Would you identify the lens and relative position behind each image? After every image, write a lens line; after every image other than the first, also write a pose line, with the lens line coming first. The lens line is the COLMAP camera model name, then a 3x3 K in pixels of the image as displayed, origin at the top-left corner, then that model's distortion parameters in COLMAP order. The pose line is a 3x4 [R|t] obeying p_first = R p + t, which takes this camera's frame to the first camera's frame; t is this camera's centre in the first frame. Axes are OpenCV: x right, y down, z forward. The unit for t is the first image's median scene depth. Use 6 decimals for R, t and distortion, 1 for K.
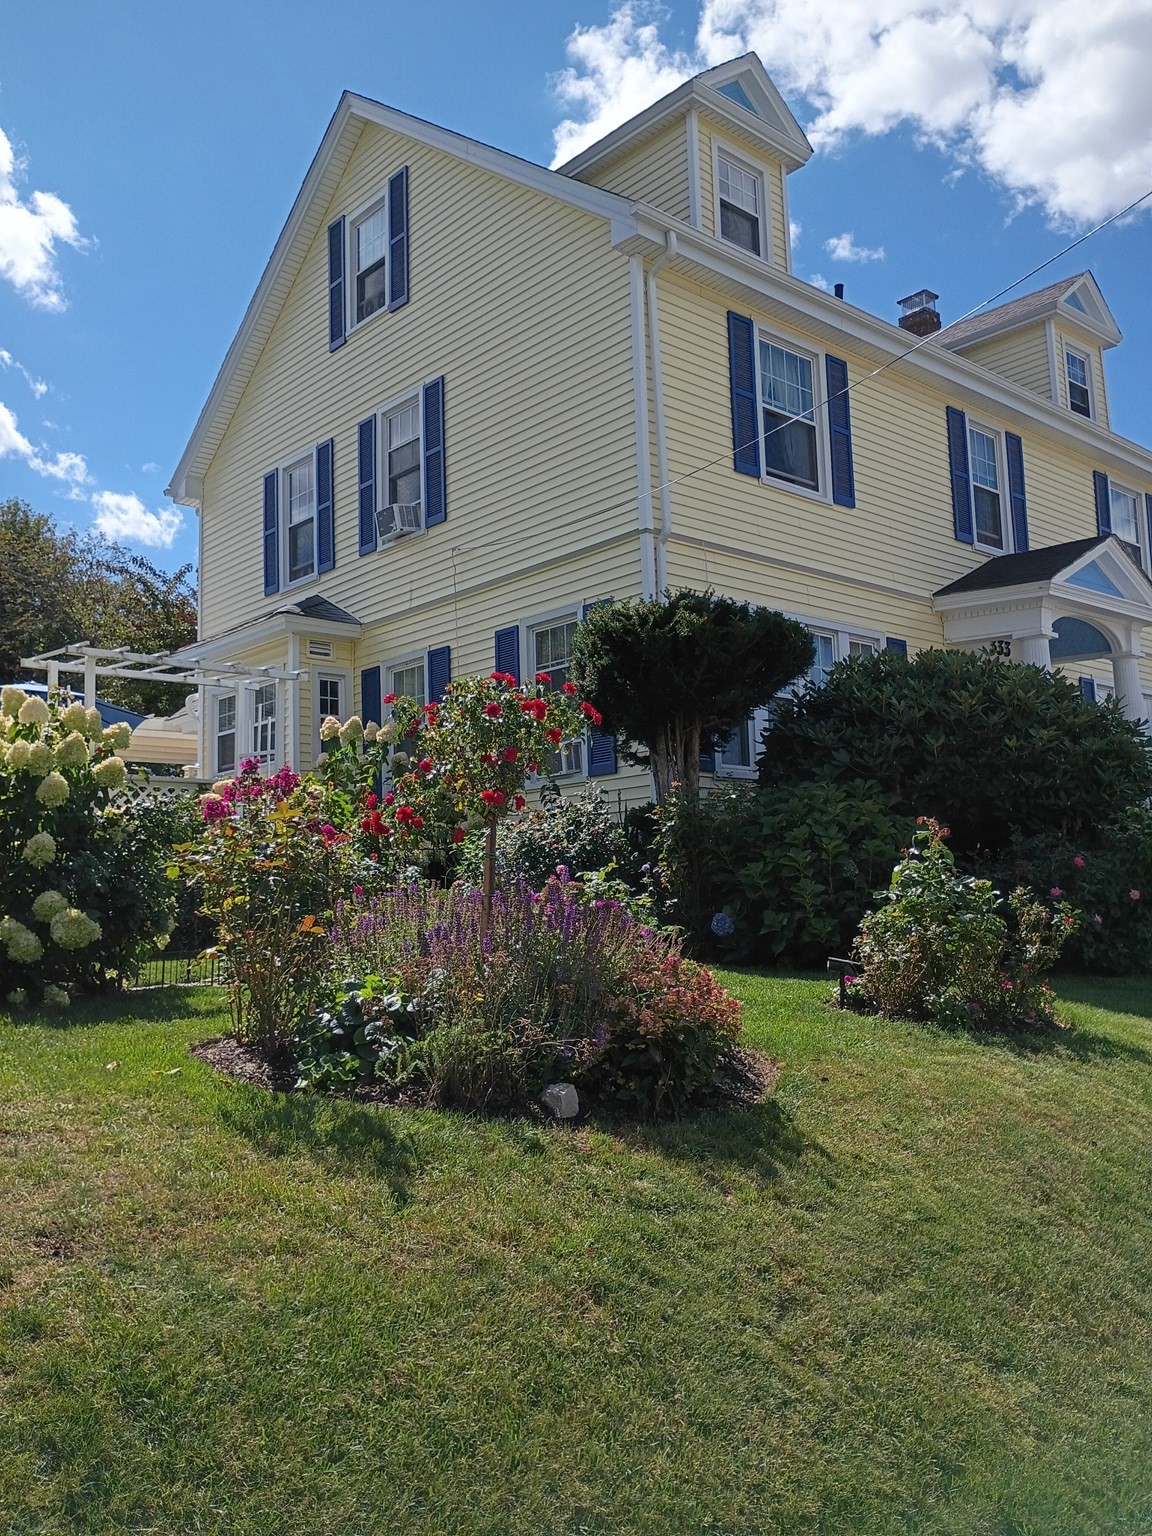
lens RADIAL K [[1317.3, 0, 576.0], [0, 1317.3, 768.0], [0, 0, 1]] dist [-0.071784, -0.002168]
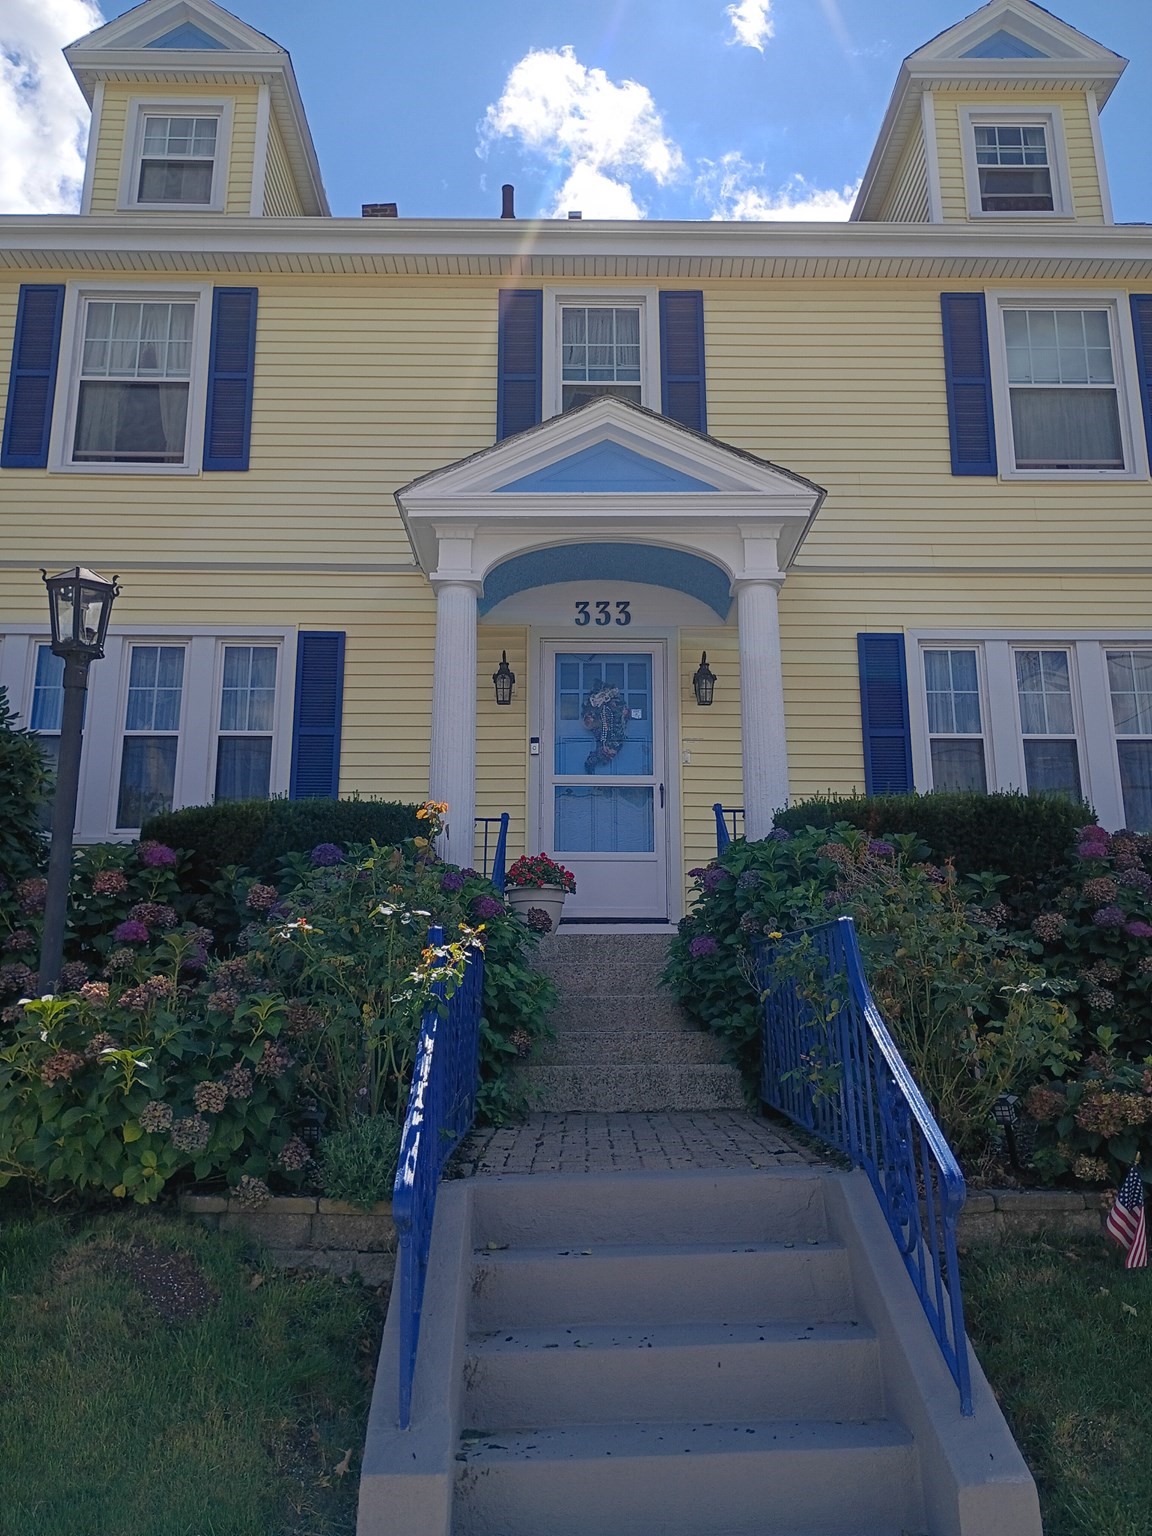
lens RADIAL K [[1125.7, 0, 576.0], [0, 1125.7, 768.0], [0, 0, 1]] dist [-0.006649, -0.001121]
pose [[0.755265, -0.121945, -0.643975, 0.546416], [0.053992, 0.990776, -0.124293, 0.043157], [0.653192, 0.059104, 0.754882, 0.476913]]
